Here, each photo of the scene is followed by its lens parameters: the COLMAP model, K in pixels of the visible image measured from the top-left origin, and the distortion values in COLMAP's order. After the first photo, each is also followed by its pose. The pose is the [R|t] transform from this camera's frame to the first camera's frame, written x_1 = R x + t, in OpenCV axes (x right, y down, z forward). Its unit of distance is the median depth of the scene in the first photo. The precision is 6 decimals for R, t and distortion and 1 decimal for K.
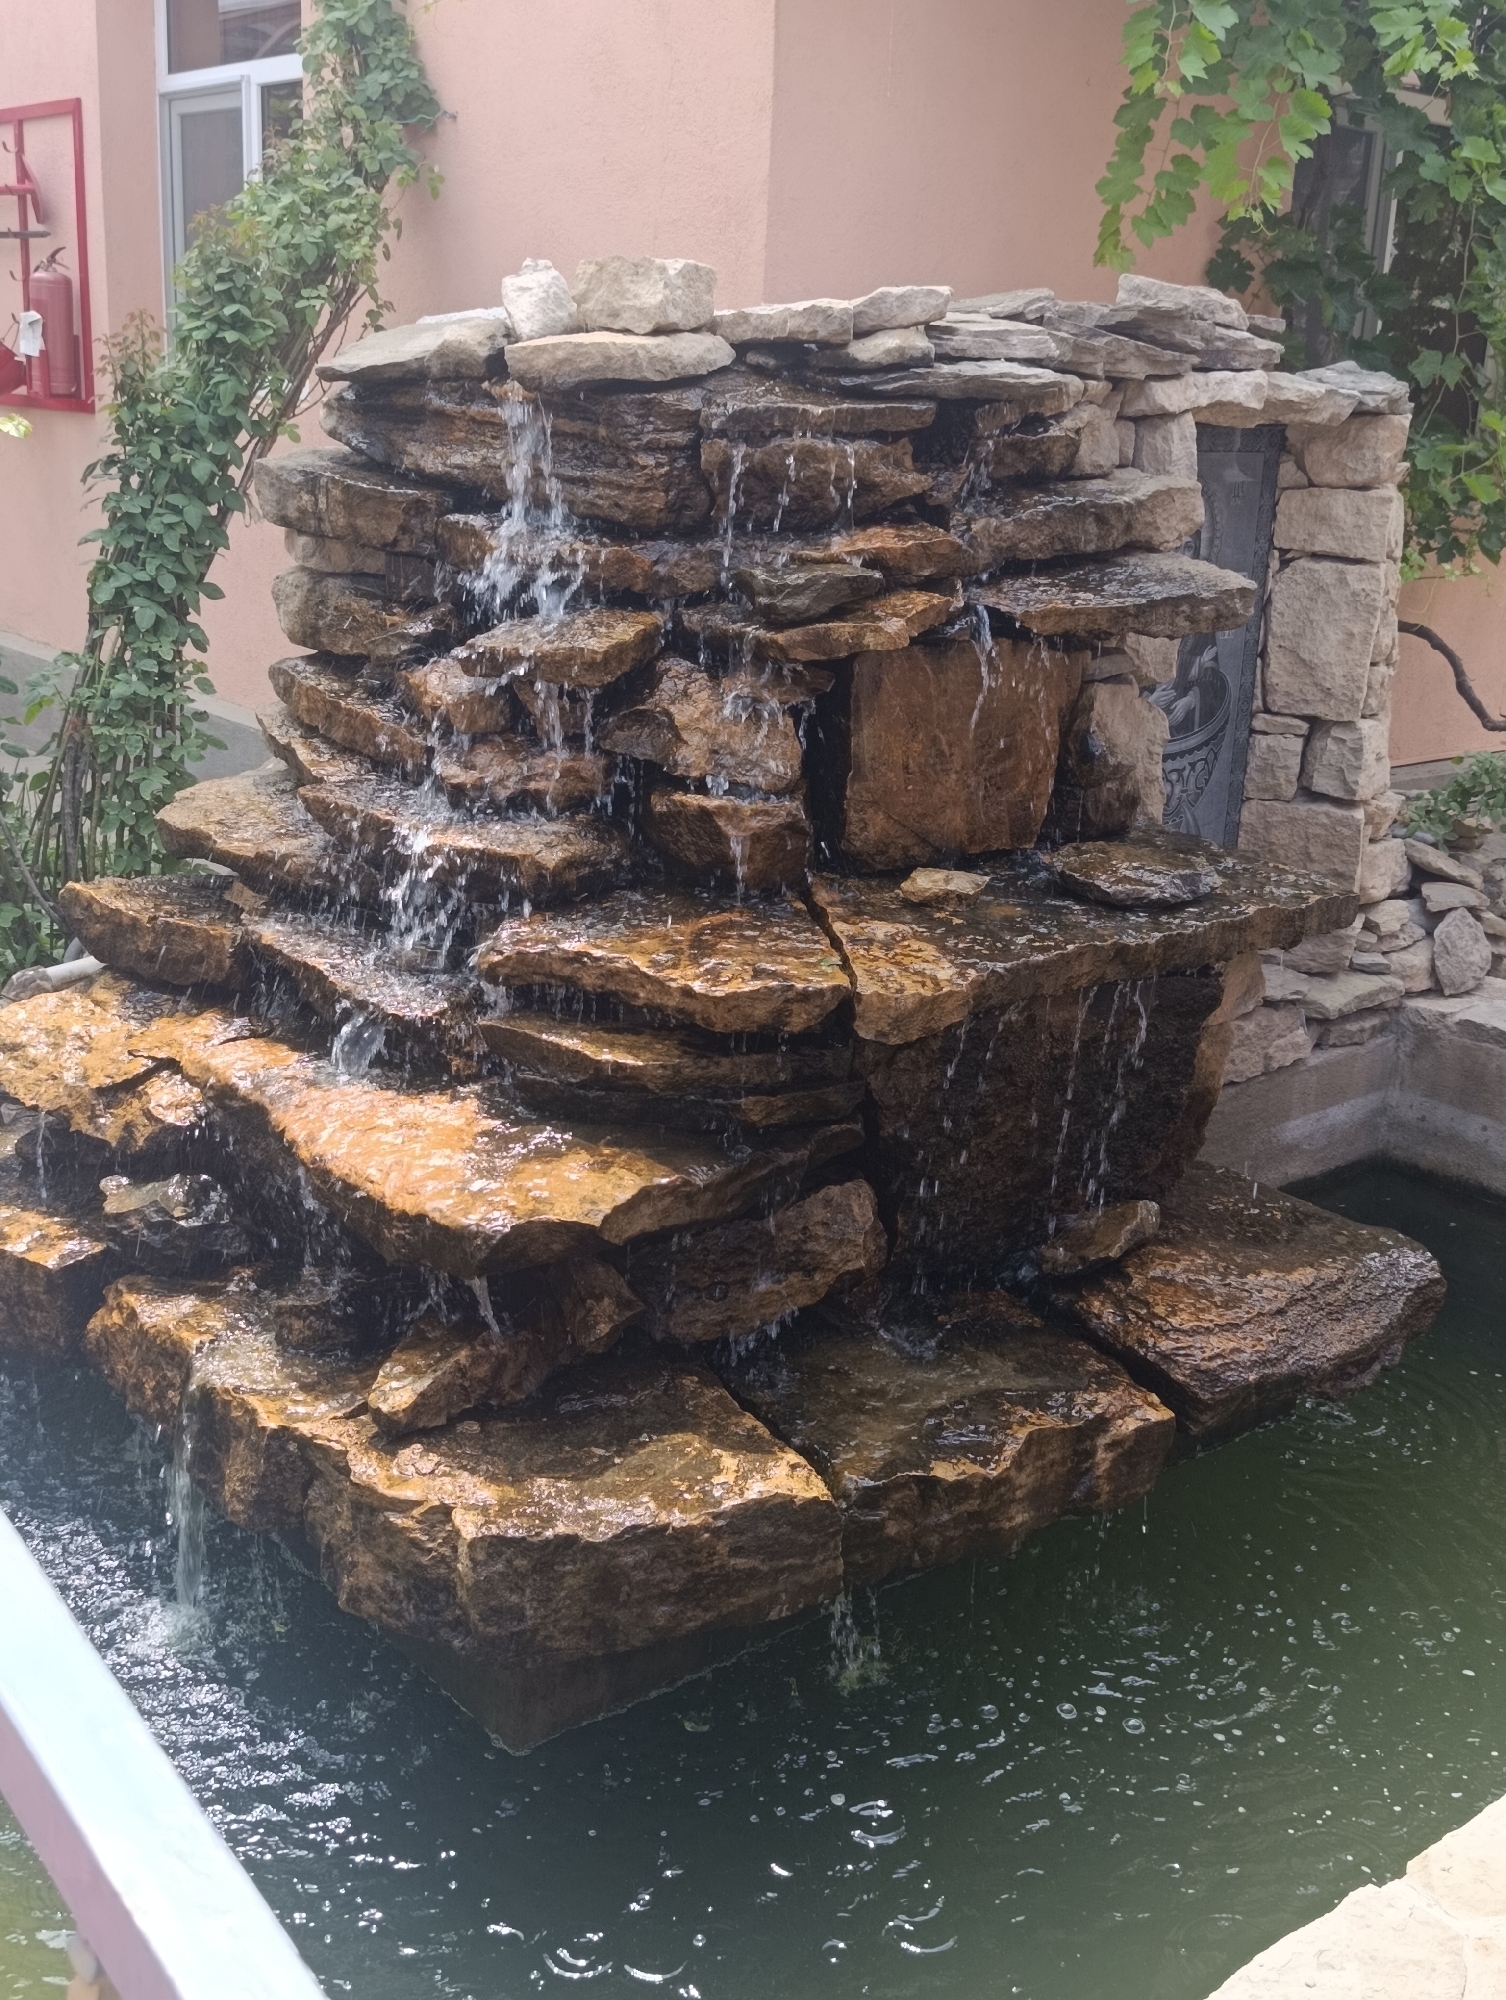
lens RADIAL K [[2053.6, 0, 753.0], [0, 2053.6, 1000.0], [0, 0, 1]] dist [0.150752, -0.366563]
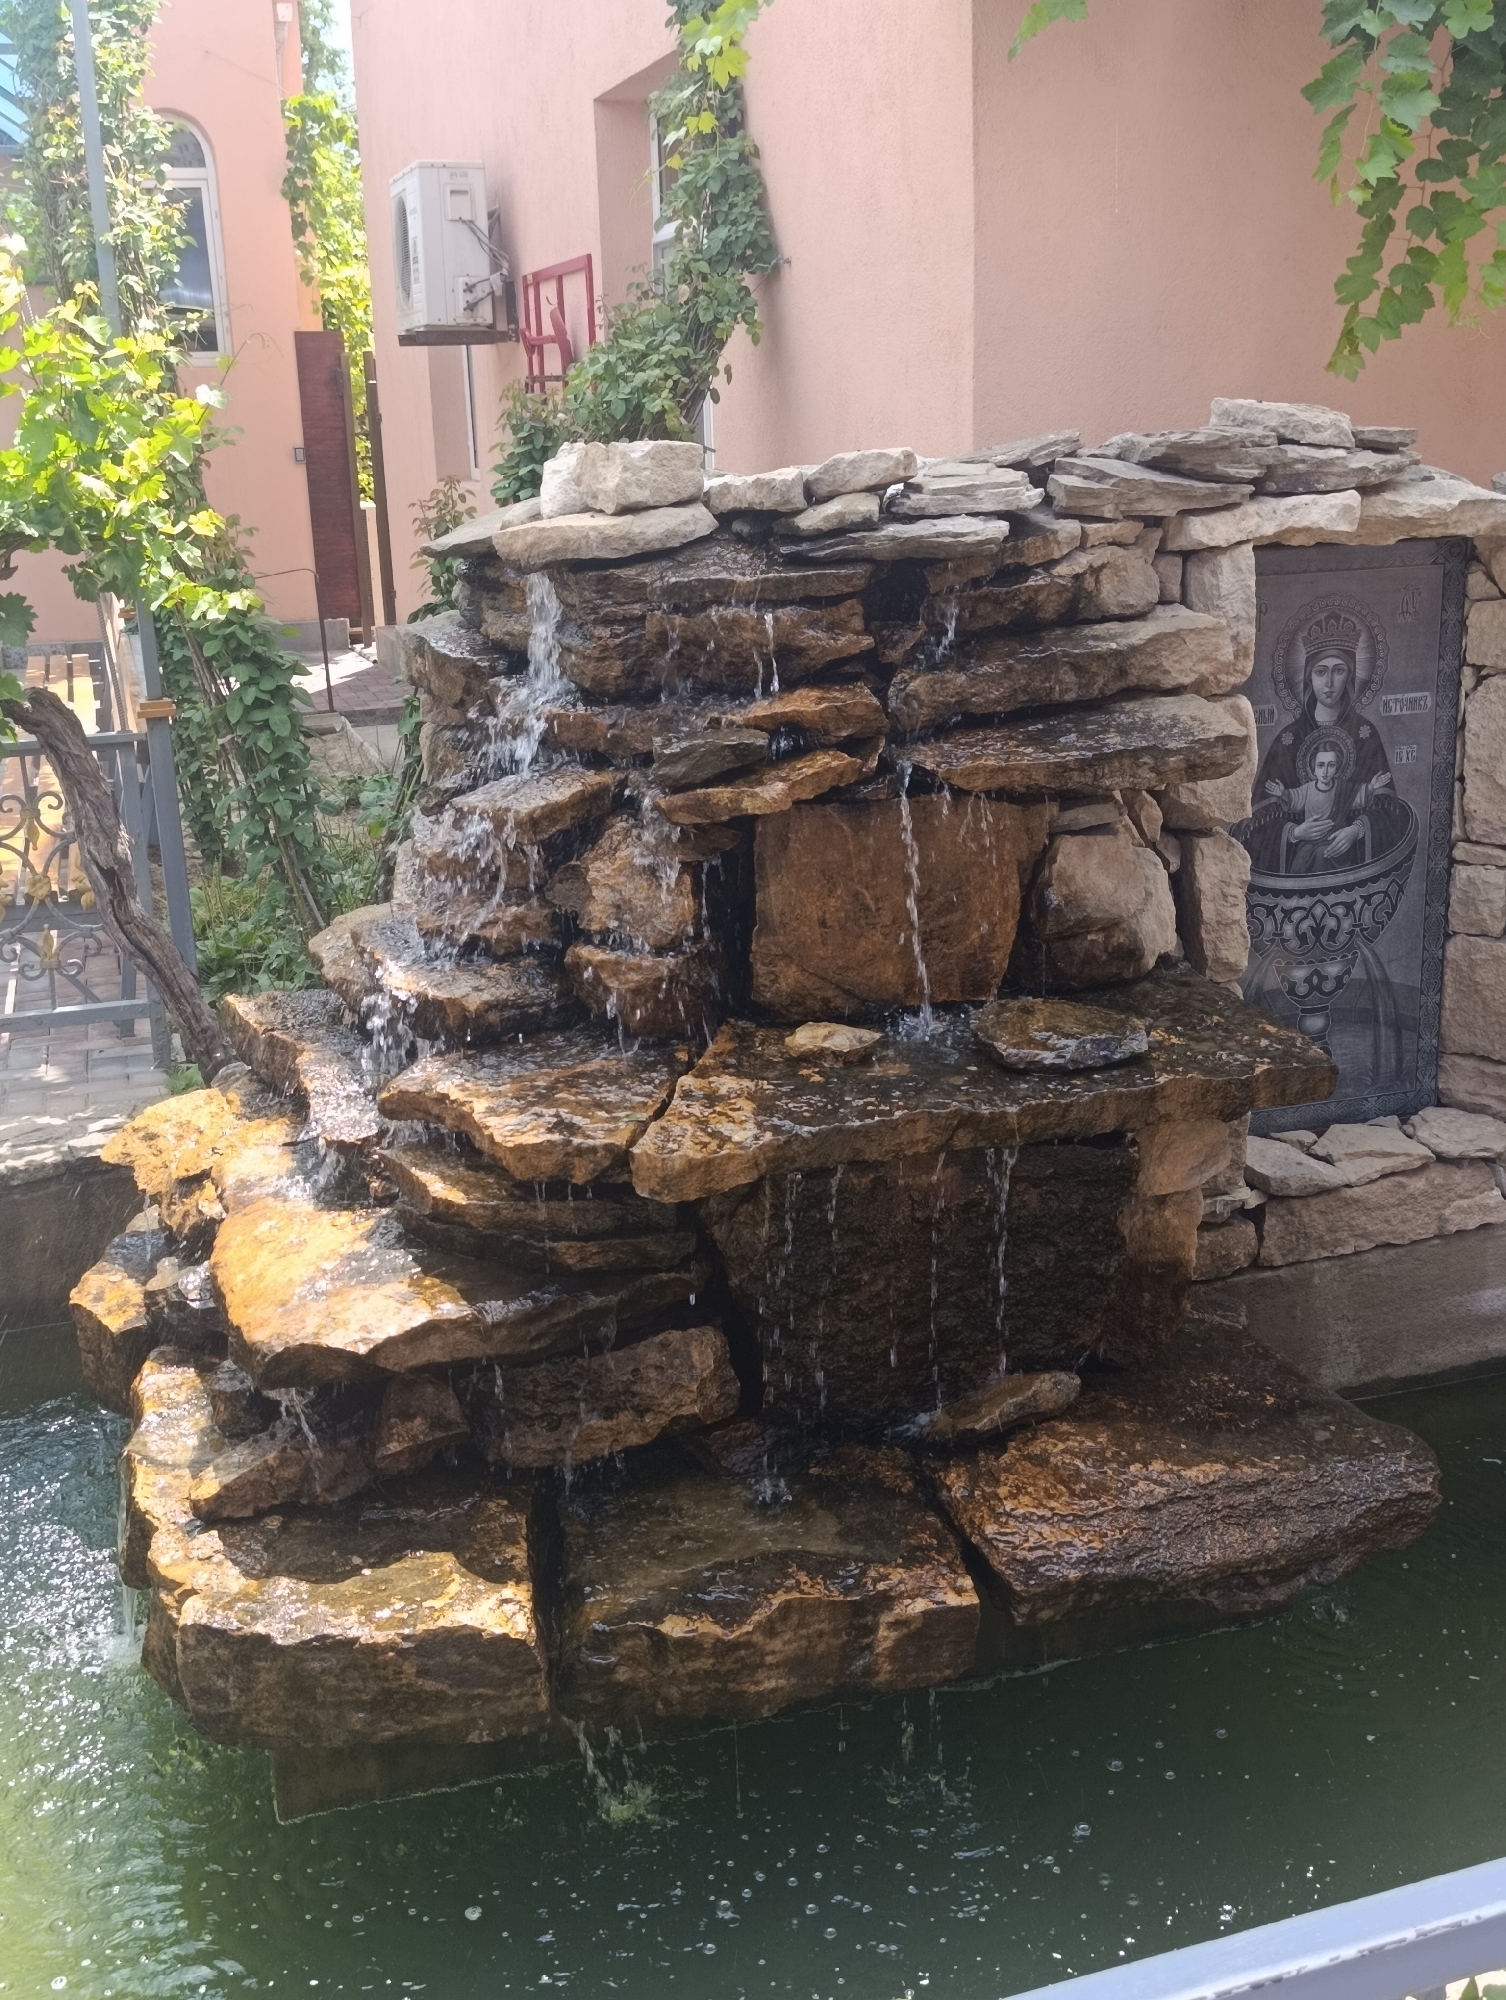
lens RADIAL K [[2043.2, 0, 753.0], [0, 2043.2, 1000.0], [0, 0, 1]] dist [0.175482, -0.514691]
pose [[0.921764, 0.038568, -0.385829, 0.439875], [-0.045998, 0.998891, -0.010041, -0.063320], [0.385014, 0.027003, 0.922516, 0.053629]]
